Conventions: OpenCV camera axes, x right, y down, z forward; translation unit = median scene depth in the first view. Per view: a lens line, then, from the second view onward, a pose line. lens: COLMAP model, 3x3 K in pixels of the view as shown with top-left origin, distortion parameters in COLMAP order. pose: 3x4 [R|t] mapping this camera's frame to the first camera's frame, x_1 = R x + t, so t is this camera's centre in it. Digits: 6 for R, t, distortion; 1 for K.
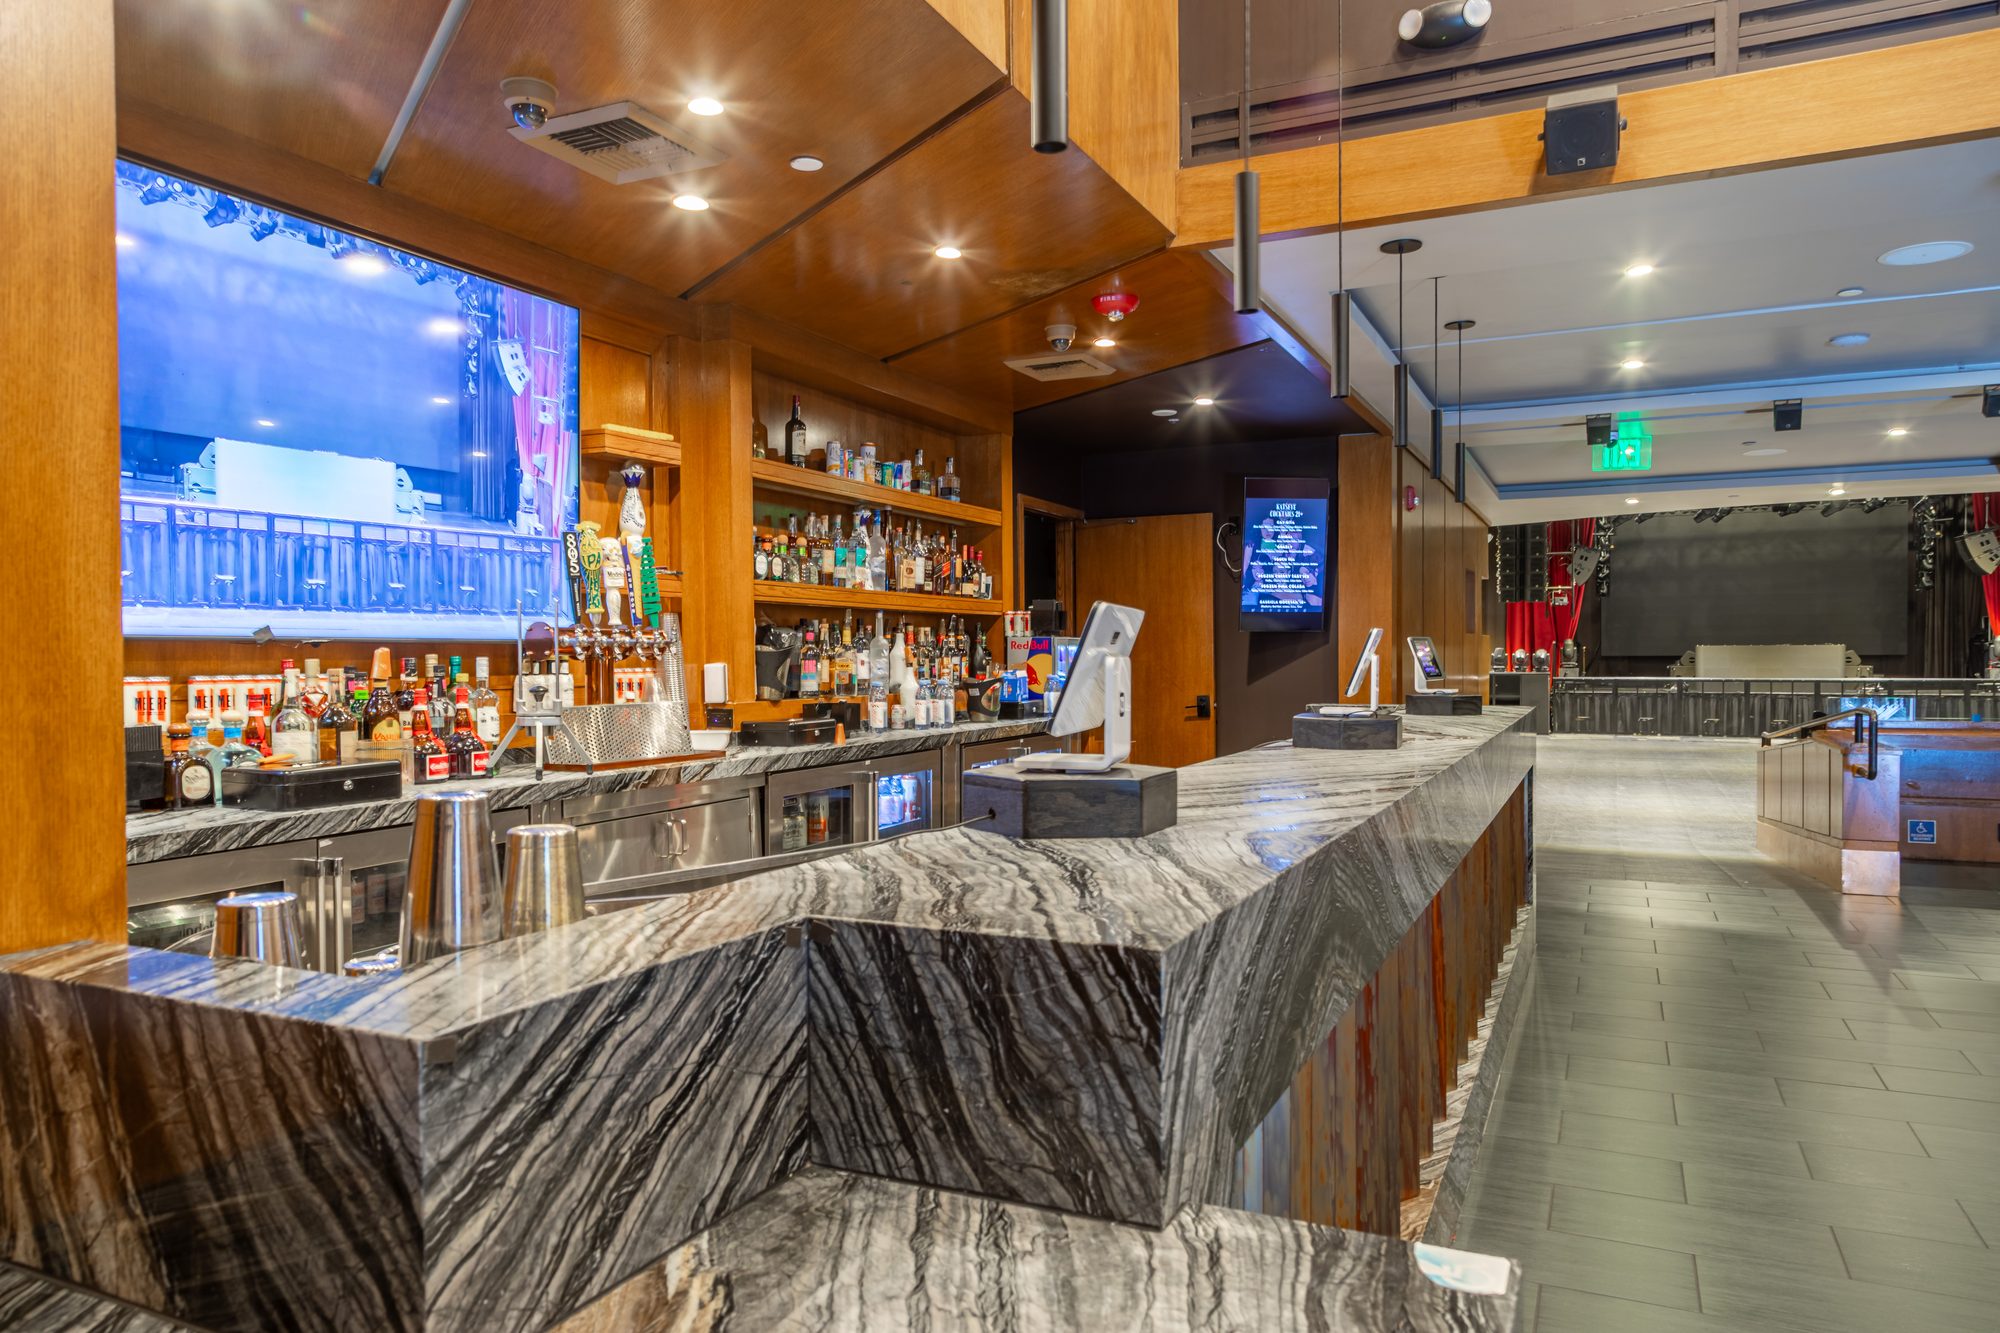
lens RADIAL K [[1311.3, 0, 991.8], [0, 1311.3, 672.4], [0, 0, 1]] dist [0.005362, 0.002025]
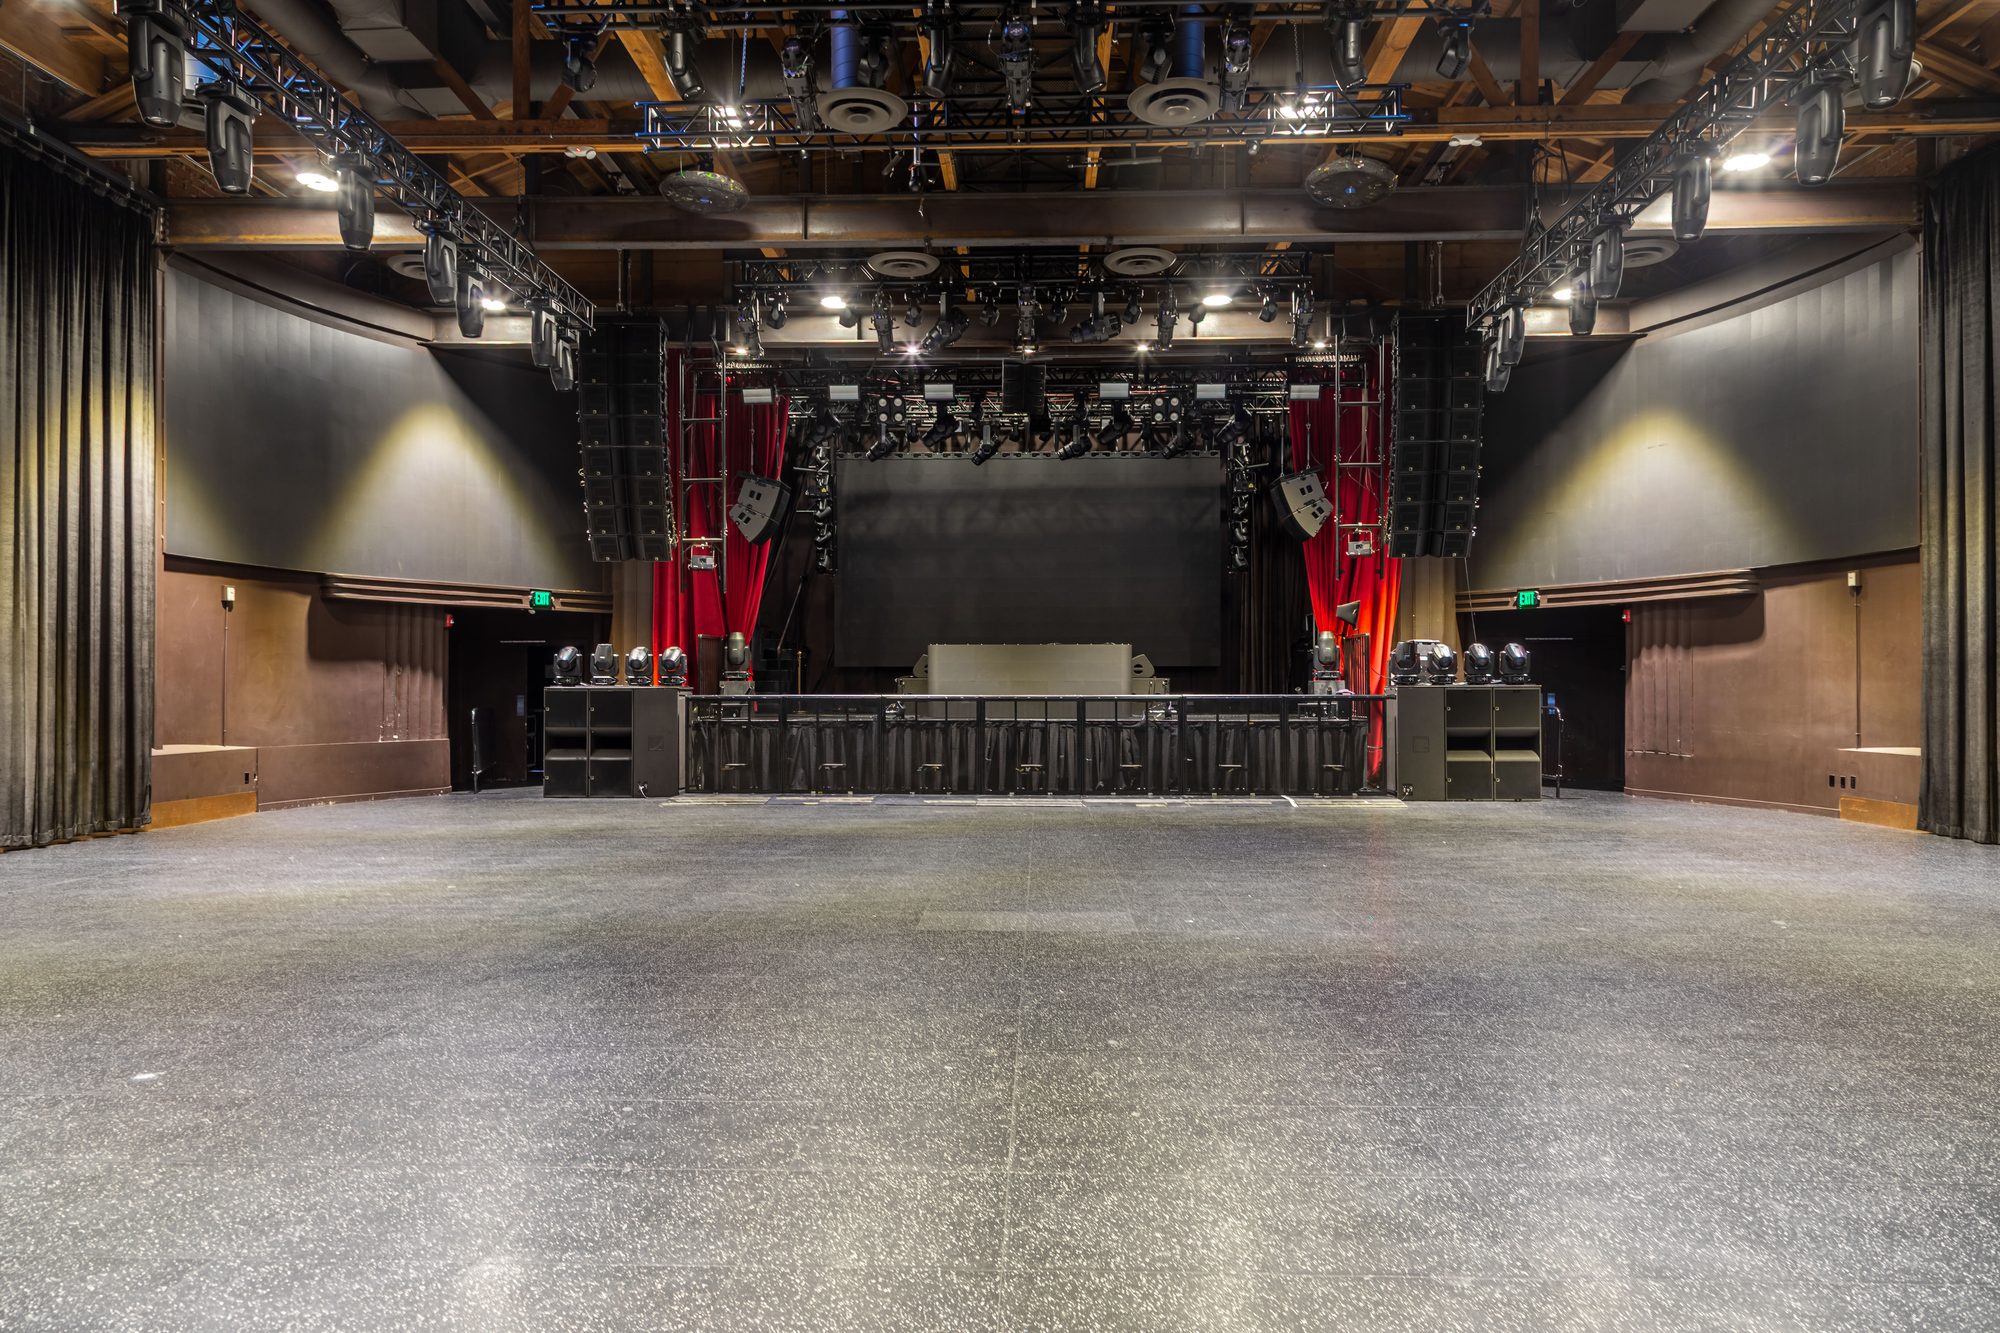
lens RADIAL K [[1311.3, 0, 991.8], [0, 1311.3, 672.4], [0, 0, 1]] dist [0.005362, 0.002025]
pose [[0.919935, 0.008247, 0.391983, 0.341625], [0.002092, 0.999661, -0.025941, 0.009403], [-0.392064, 0.024684, 0.919607, 0.444902]]
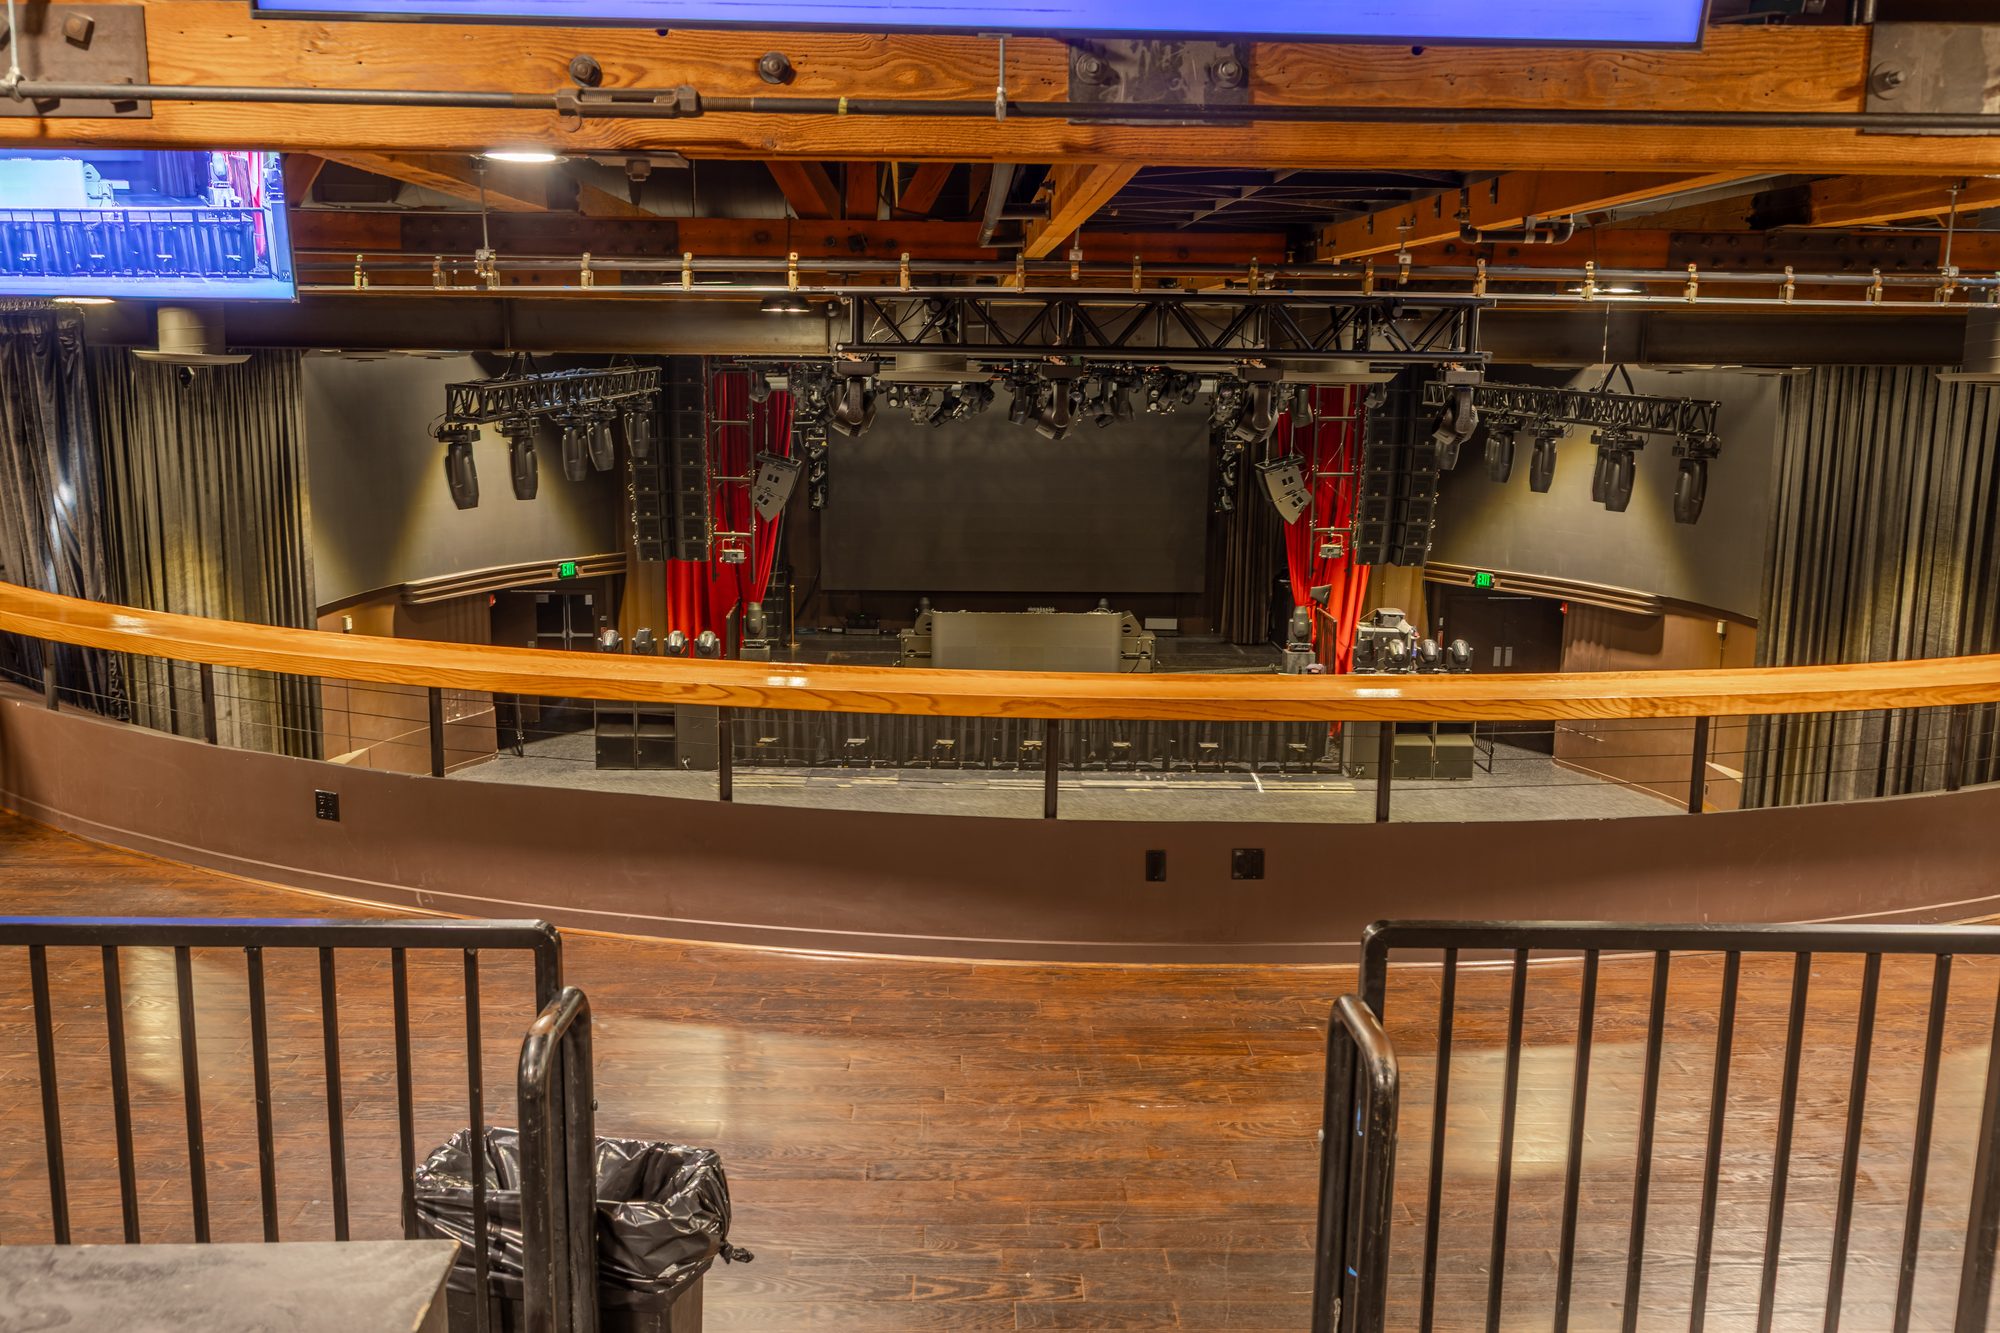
lens RADIAL K [[1818.5, 0, 985.3], [0, 1818.5, 668.7], [0, 0, 1]] dist [0.007370, -0.000083]
pose [[0.898438, -0.062109, 0.434685, 0.169231], [-0.009770, 0.986873, 0.161201, -0.149529], [-0.438991, -0.149076, 0.886038, 0.180565]]
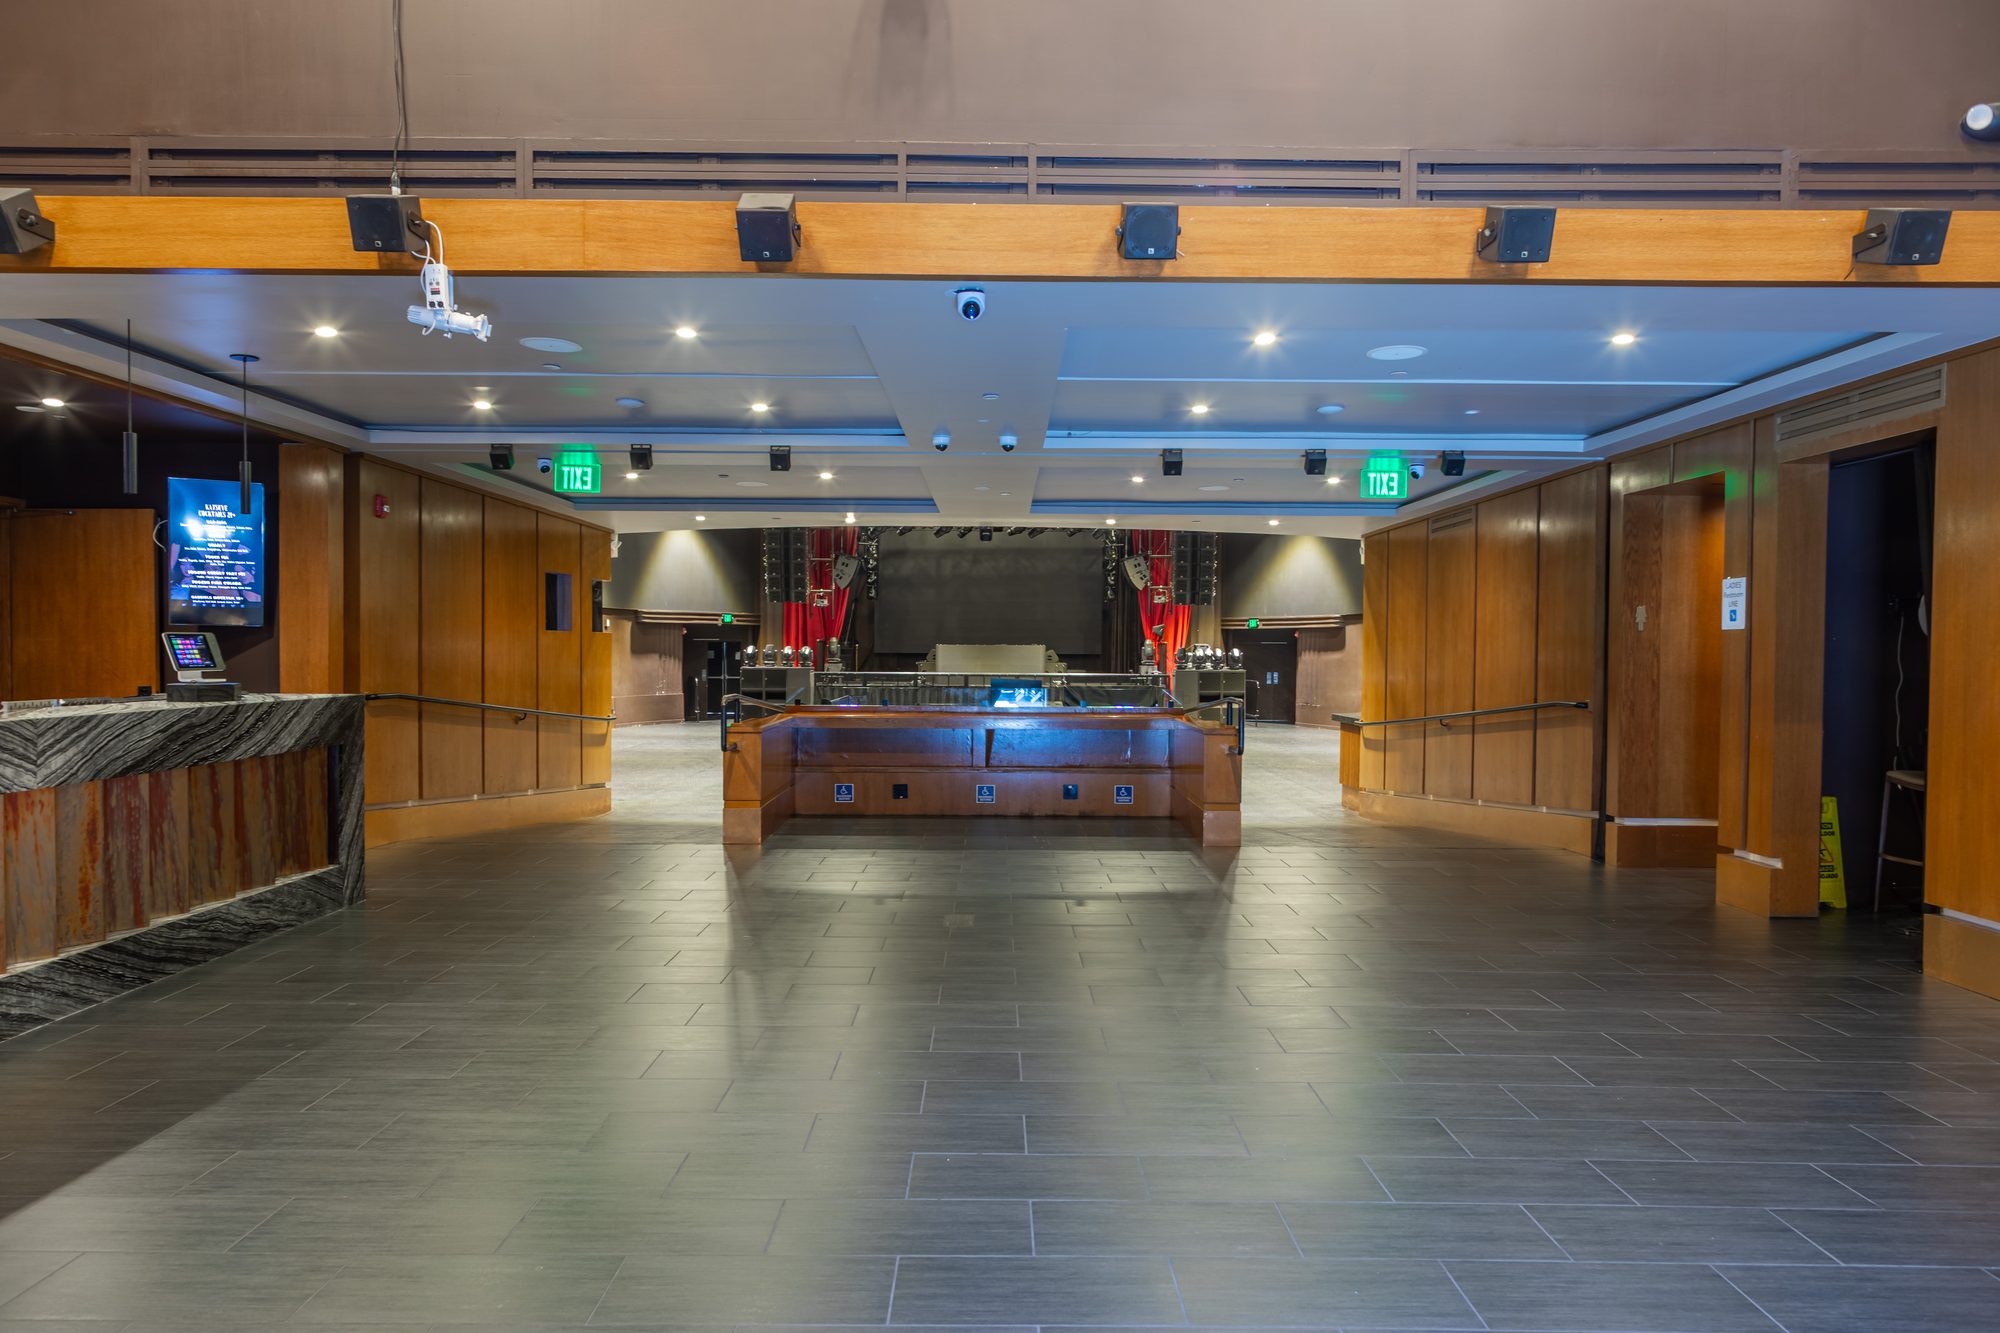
lens RADIAL K [[1311.3, 0, 991.8], [0, 1311.3, 672.4], [0, 0, 1]] dist [0.005362, 0.002025]
pose [[0.904908, 0.003122, 0.425596, 0.097314], [-0.004948, 0.999983, 0.003183, 0.000070], [-0.425579, -0.004986, 0.904908, -0.065115]]
